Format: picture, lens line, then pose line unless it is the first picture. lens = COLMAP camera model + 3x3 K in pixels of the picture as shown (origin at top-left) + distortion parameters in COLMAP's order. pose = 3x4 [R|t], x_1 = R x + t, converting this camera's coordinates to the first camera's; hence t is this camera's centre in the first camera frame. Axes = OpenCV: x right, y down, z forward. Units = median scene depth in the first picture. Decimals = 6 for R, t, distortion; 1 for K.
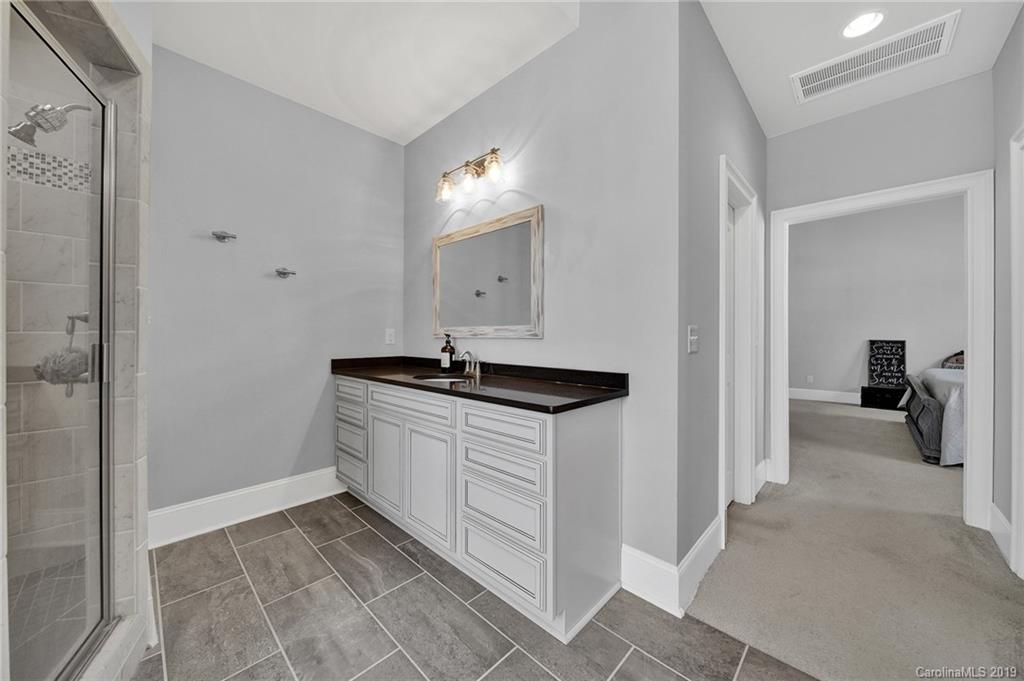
lens RADIAL K [[368.1, 0, 517.6], [0, 368.1, 334.4], [0, 0, 1]] dist [-0.001825, -0.000883]
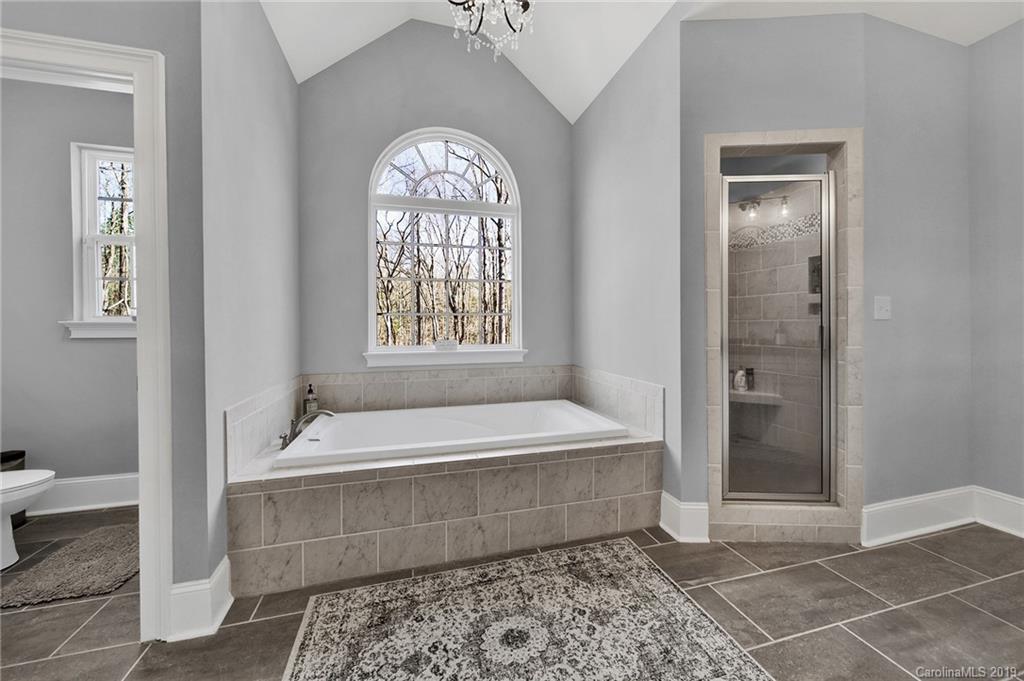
lens RADIAL K [[368.1, 0, 512.2], [0, 368.1, 329.6], [0, 0, 1]] dist [-0.001825, -0.000883]
pose [[-0.518013, 0.018154, -0.855180, 0.846839], [0.009206, 0.999835, 0.015649, 0.003100], [0.855323, 0.000234, -0.518095, 0.573767]]
